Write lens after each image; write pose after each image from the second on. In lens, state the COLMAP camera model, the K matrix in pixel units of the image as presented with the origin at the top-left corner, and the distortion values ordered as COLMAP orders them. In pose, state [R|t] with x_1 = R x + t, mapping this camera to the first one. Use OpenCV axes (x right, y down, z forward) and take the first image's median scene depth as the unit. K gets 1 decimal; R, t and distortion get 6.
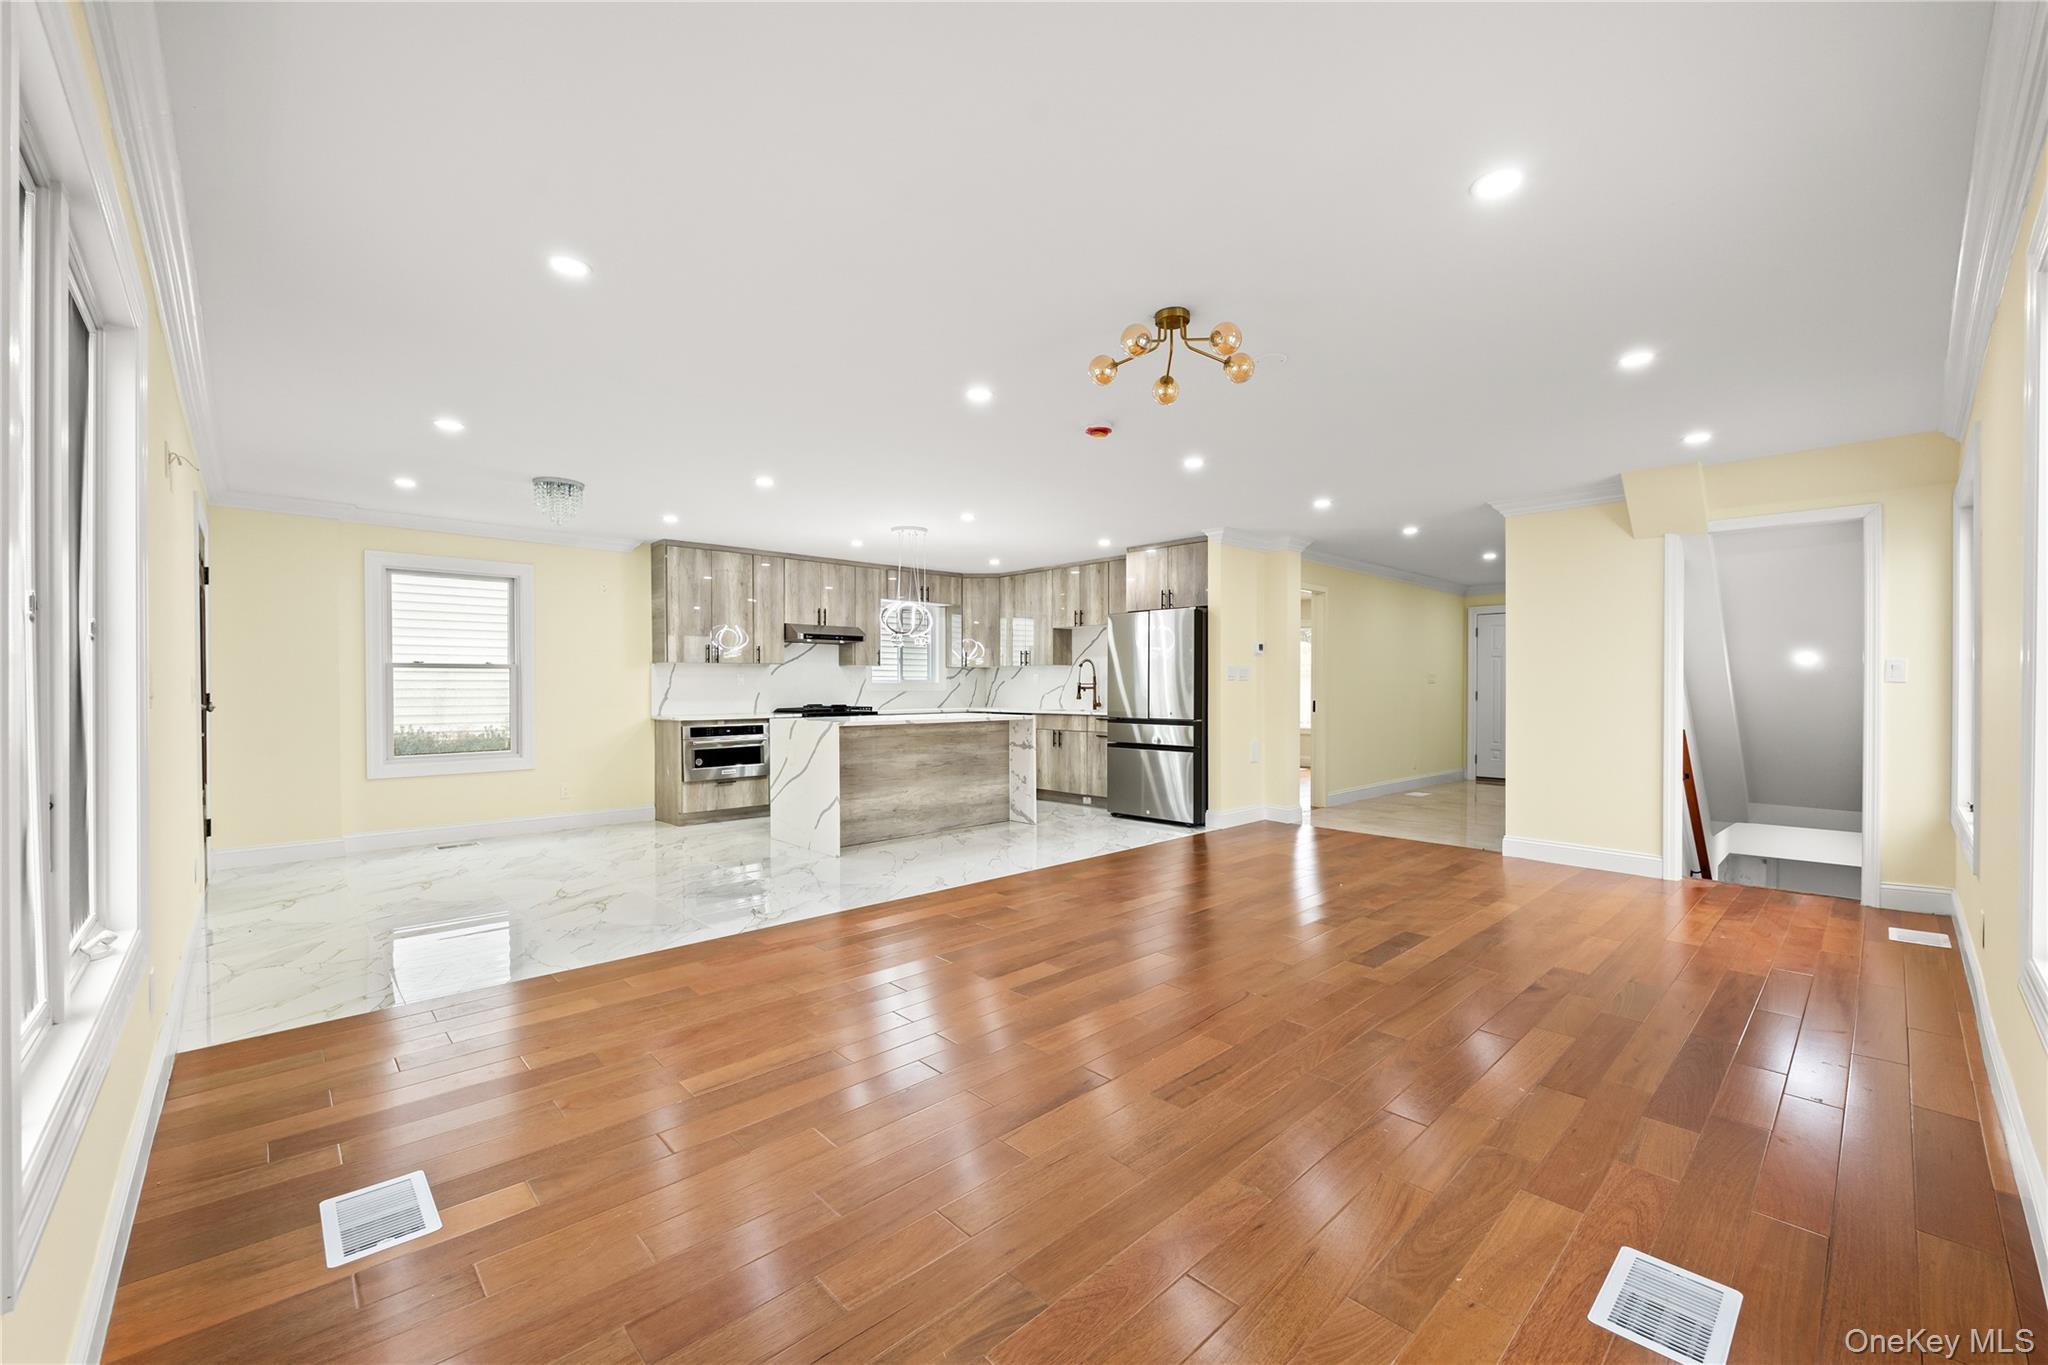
lens RADIAL K [[821.3, 0, 1027.3], [0, 821.3, 688.2], [0, 0, 1]] dist [0.000758, 0.000297]
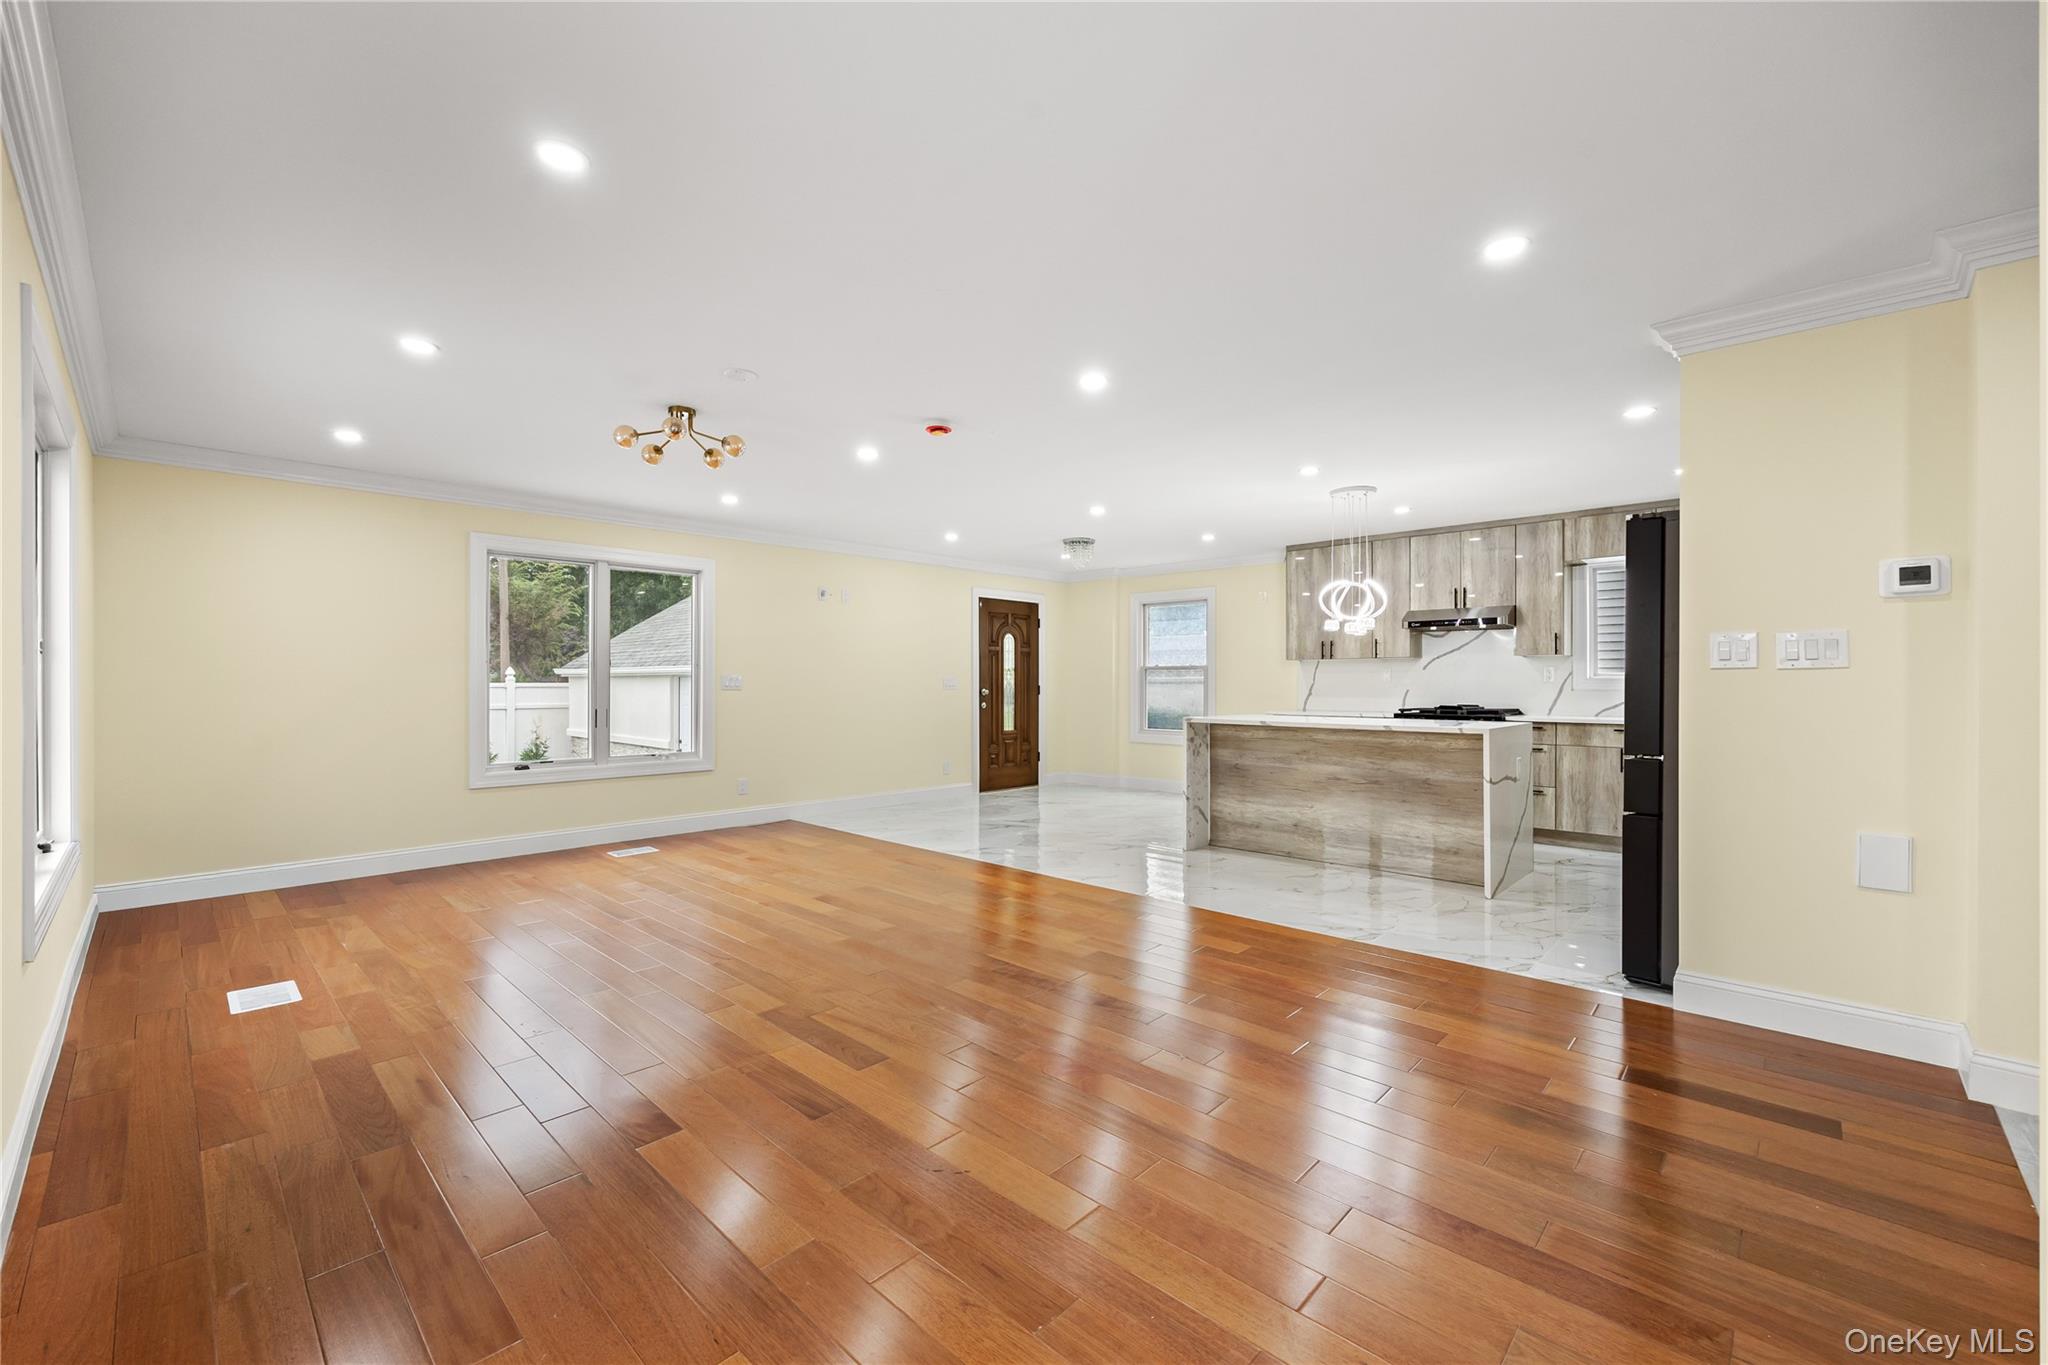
lens RADIAL K [[830.3, 0, 1024.0], [0, 830.3, 682.5], [0, 0, 1]] dist [-0.001228, -0.000044]
pose [[0.052861, 0.002438, -0.998599, 0.620531], [-0.004978, 0.999985, 0.002178, -0.002653], [0.998589, 0.004856, 0.052872, 0.588689]]
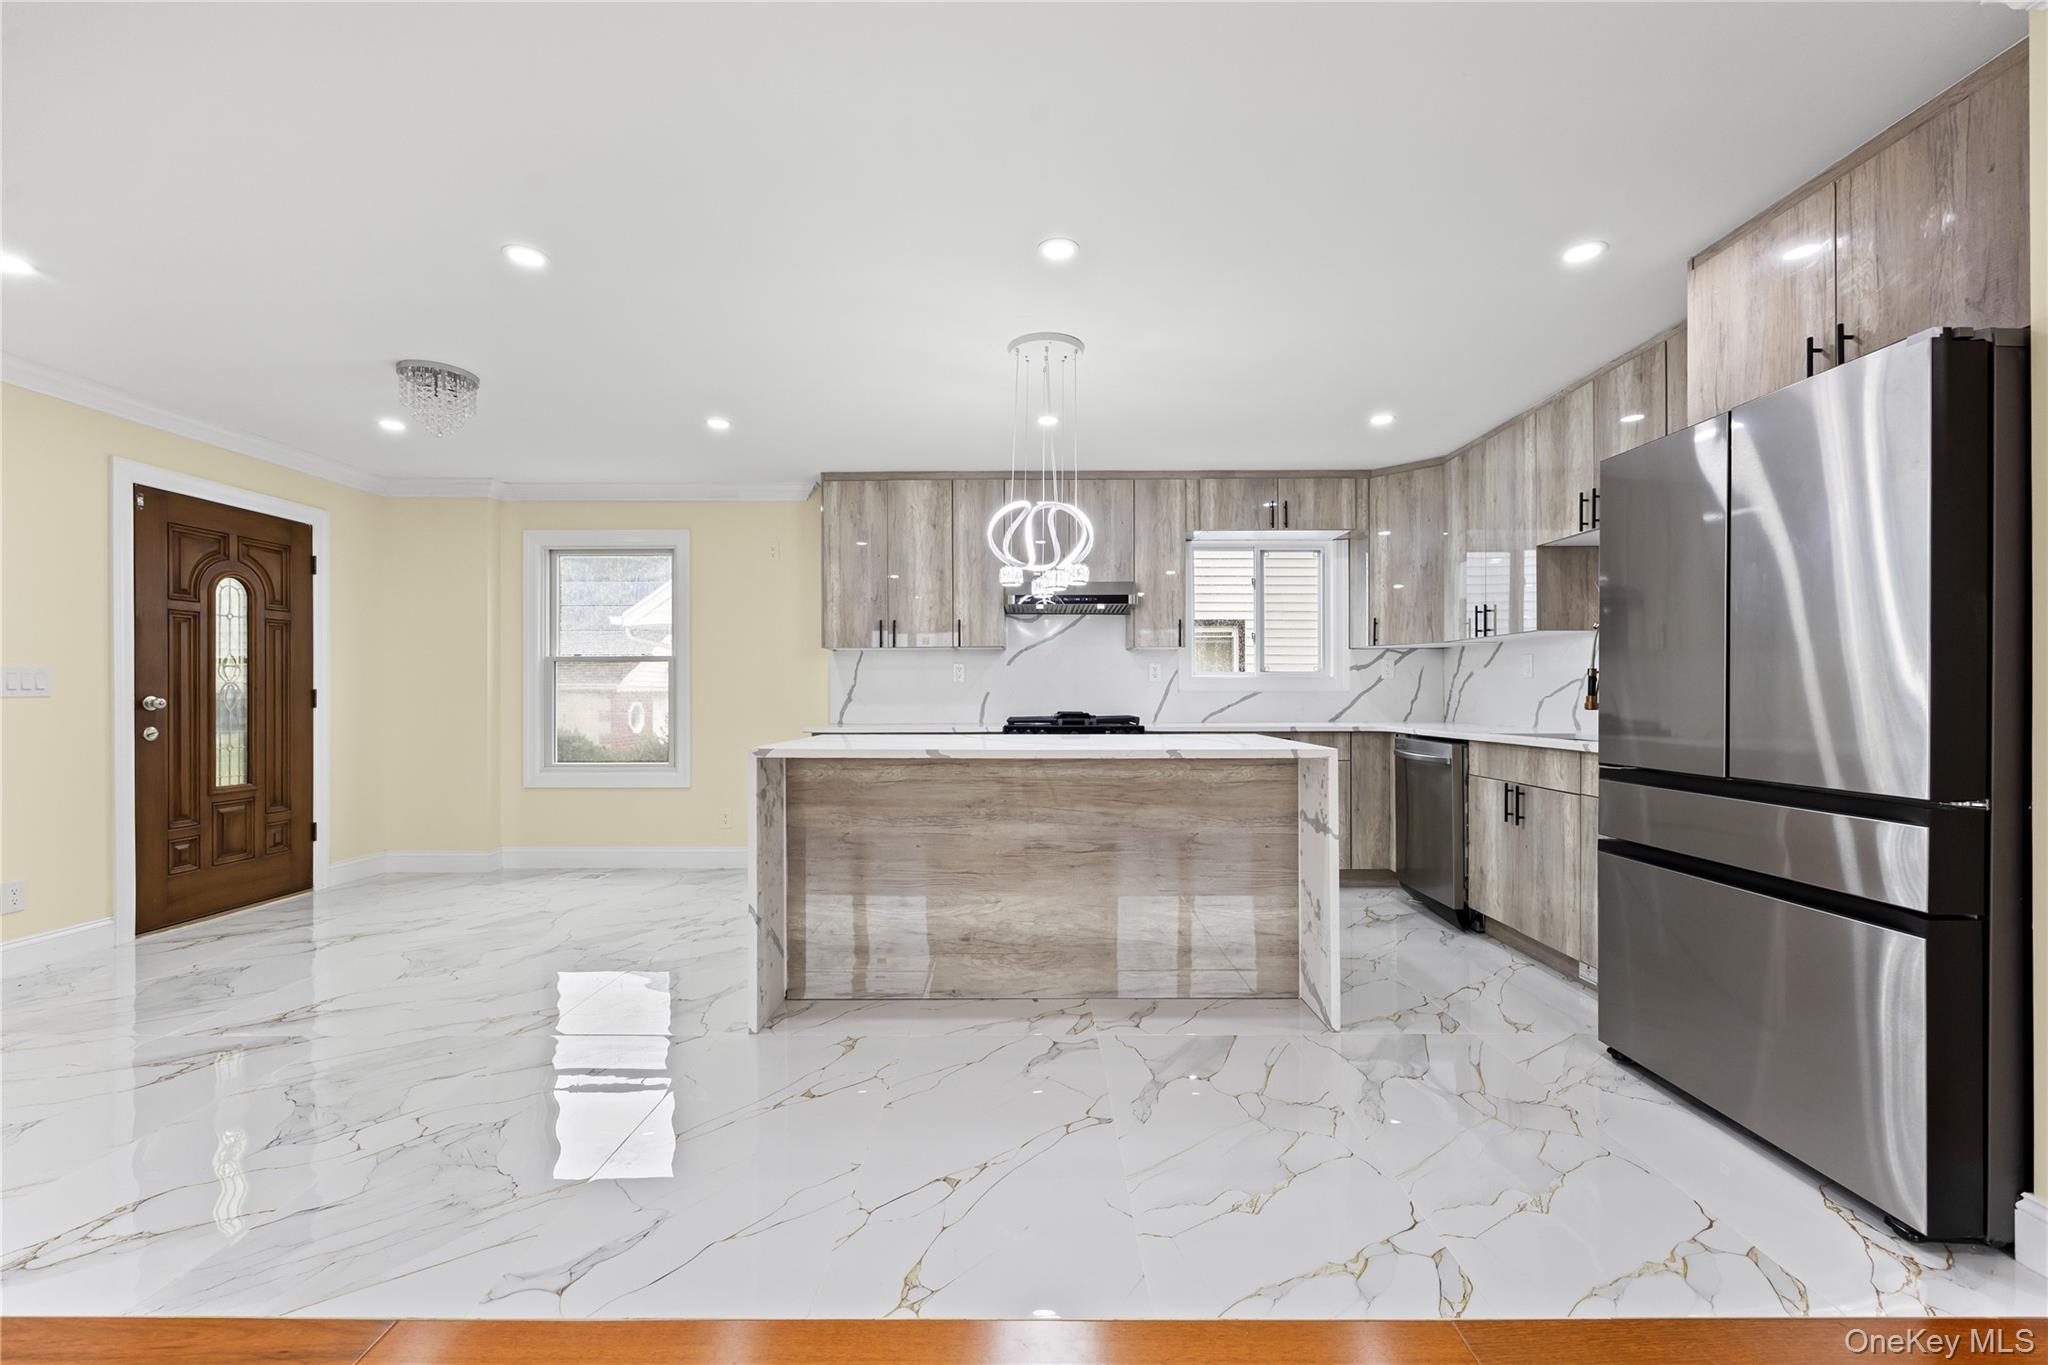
lens RADIAL K [[820.4, 0, 1022.7], [0, 820.4, 691.5], [0, 0, 1]] dist [-0.002330, -0.000338]
pose [[0.720429, -0.000238, -0.693529, 0.165825], [-0.002616, 0.999992, -0.003061, 0.007216], [0.693524, 0.004019, 0.720422, 0.604294]]
